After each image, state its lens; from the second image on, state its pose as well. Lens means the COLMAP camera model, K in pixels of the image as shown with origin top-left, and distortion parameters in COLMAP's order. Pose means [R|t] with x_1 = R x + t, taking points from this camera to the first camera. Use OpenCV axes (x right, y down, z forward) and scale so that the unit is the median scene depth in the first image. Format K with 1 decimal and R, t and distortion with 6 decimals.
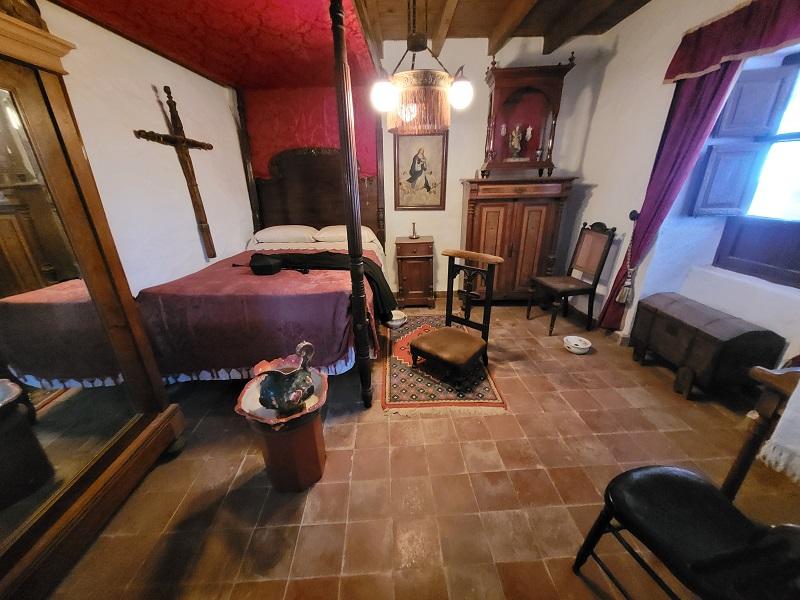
lens RADIAL K [[319.0, 0, 400.7], [0, 319.0, 302.4], [0, 0, 1]] dist [0.000141, 0.000007]
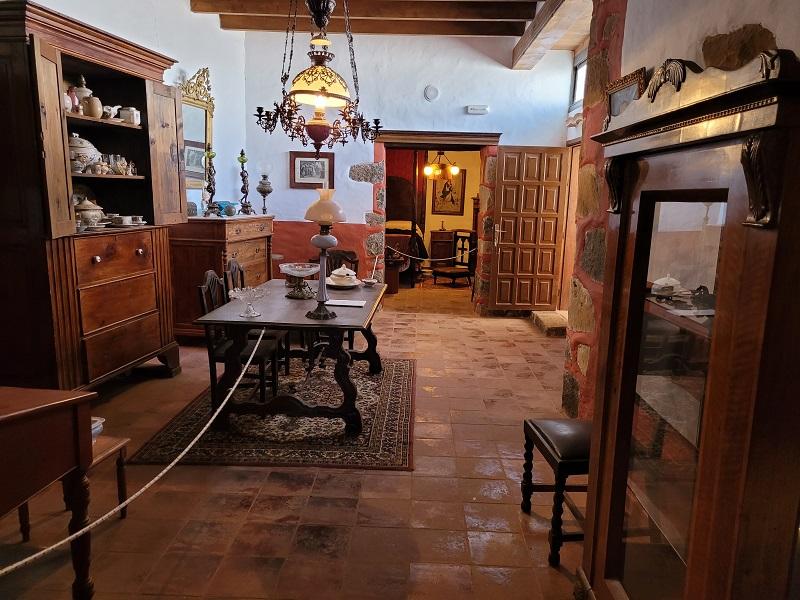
lens RADIAL K [[604.4, 0, 400.5], [0, 604.4, 301.3], [0, 0, 1]] dist [0.008858, -0.001274]
pose [[0.995799, 0.050217, -0.076574, 0.081807], [-0.063608, 0.980880, -0.183923, 0.732812], [0.065874, 0.188021, 0.979953, -1.965846]]
